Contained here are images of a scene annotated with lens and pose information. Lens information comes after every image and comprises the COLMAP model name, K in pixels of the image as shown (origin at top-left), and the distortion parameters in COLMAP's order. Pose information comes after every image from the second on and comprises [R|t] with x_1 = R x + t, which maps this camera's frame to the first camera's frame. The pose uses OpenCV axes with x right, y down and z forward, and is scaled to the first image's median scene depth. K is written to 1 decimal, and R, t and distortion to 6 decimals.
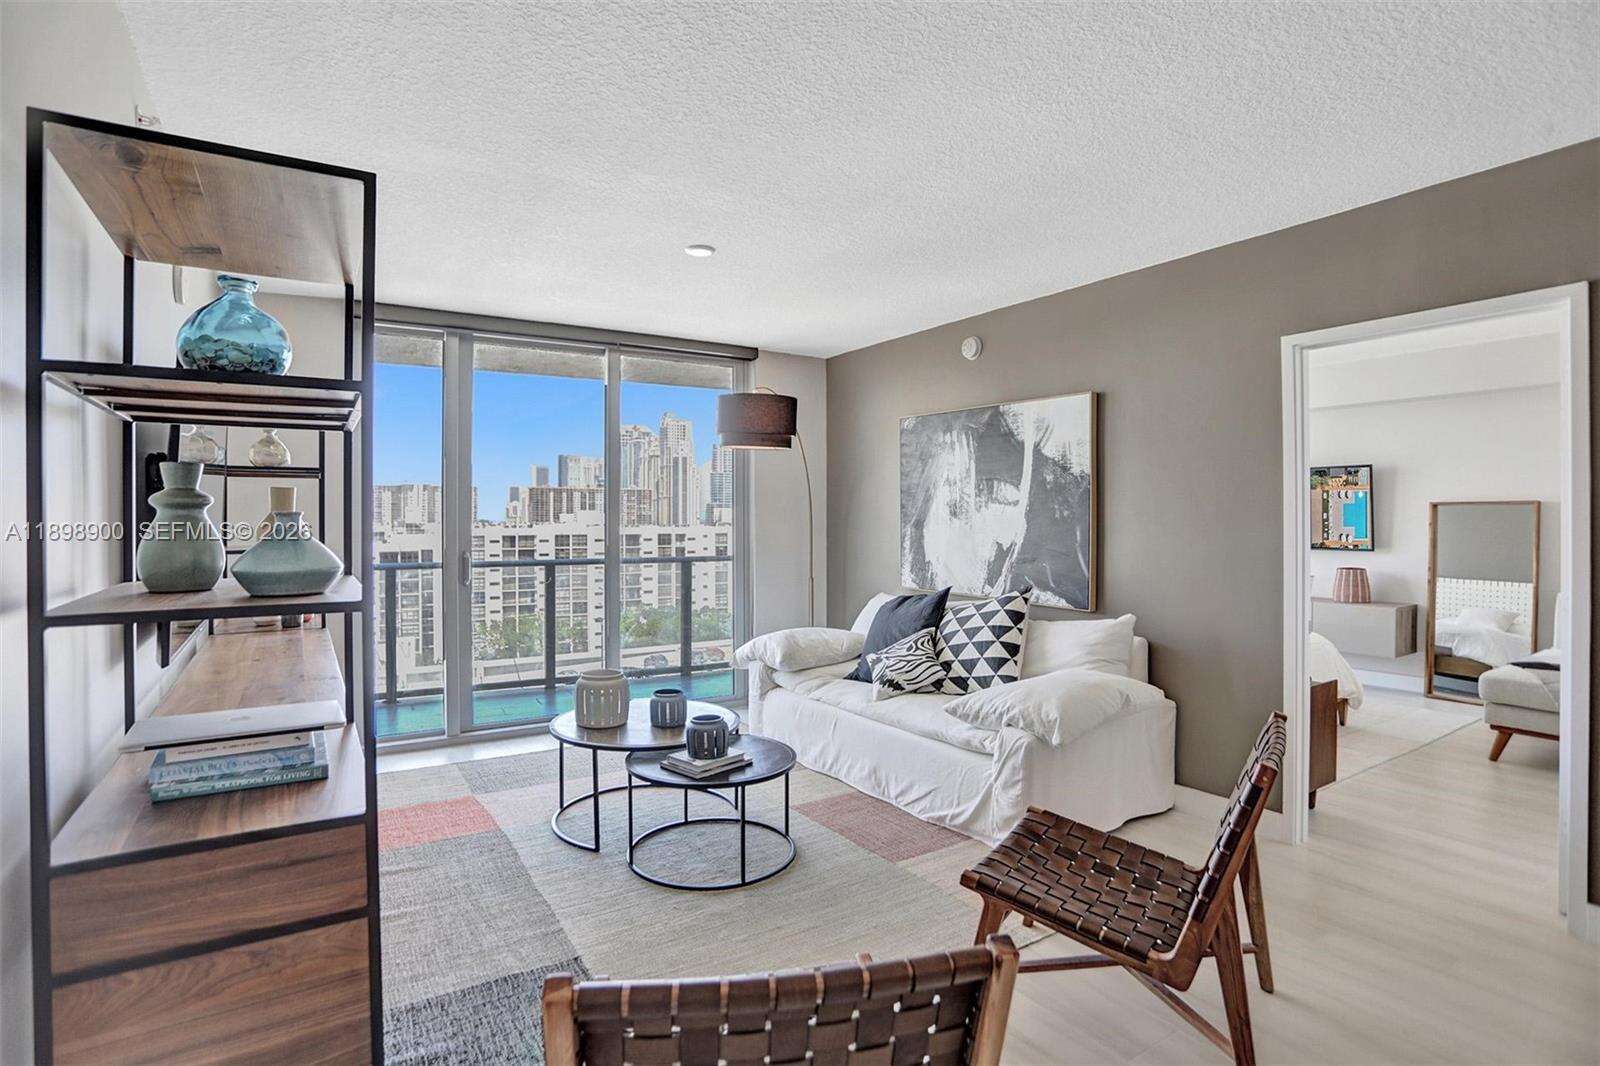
lens RADIAL K [[809.0, 0, 792.1], [0, 809.0, 522.6], [0, 0, 1]] dist [-0.068731, 0.030164]
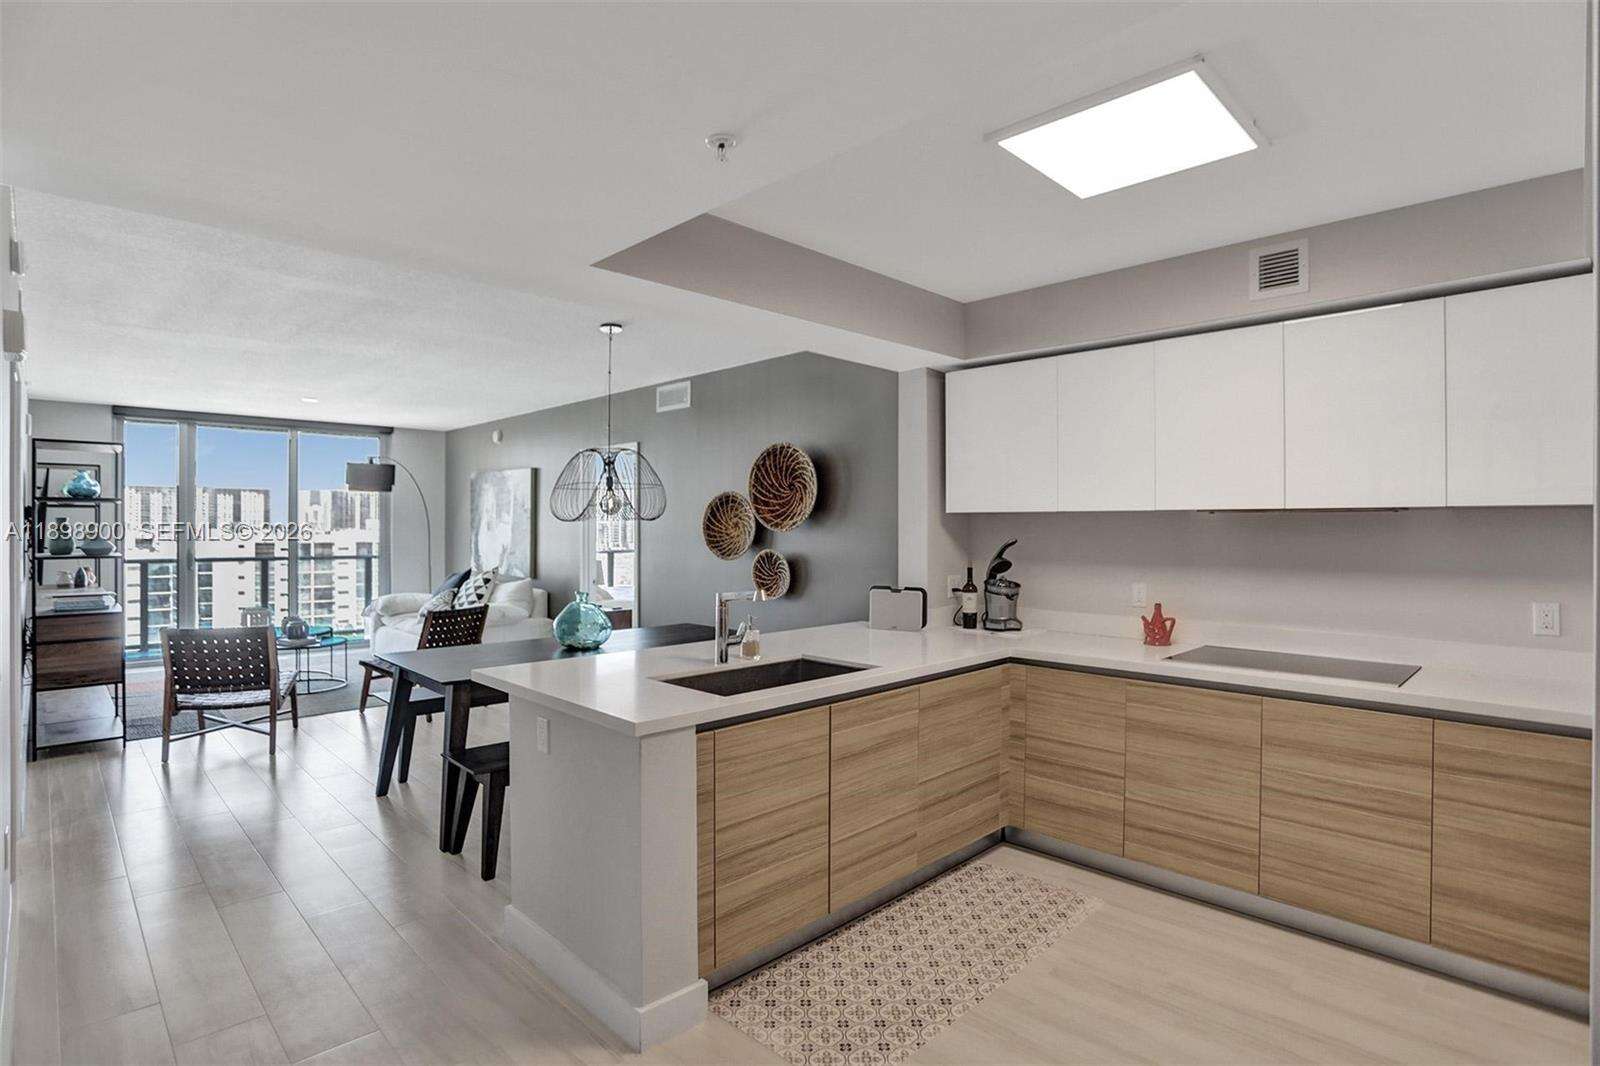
lens RADIAL K [[809.0, 0, 794.1], [0, 809.0, 531.6], [0, 0, 1]] dist [-0.068731, 0.030164]
pose [[0.977225, 0.003579, 0.212174, 0.505326], [-0.003911, 0.999992, 0.001142, -0.009022], [-0.212168, -0.001946, 0.977231, -0.930353]]
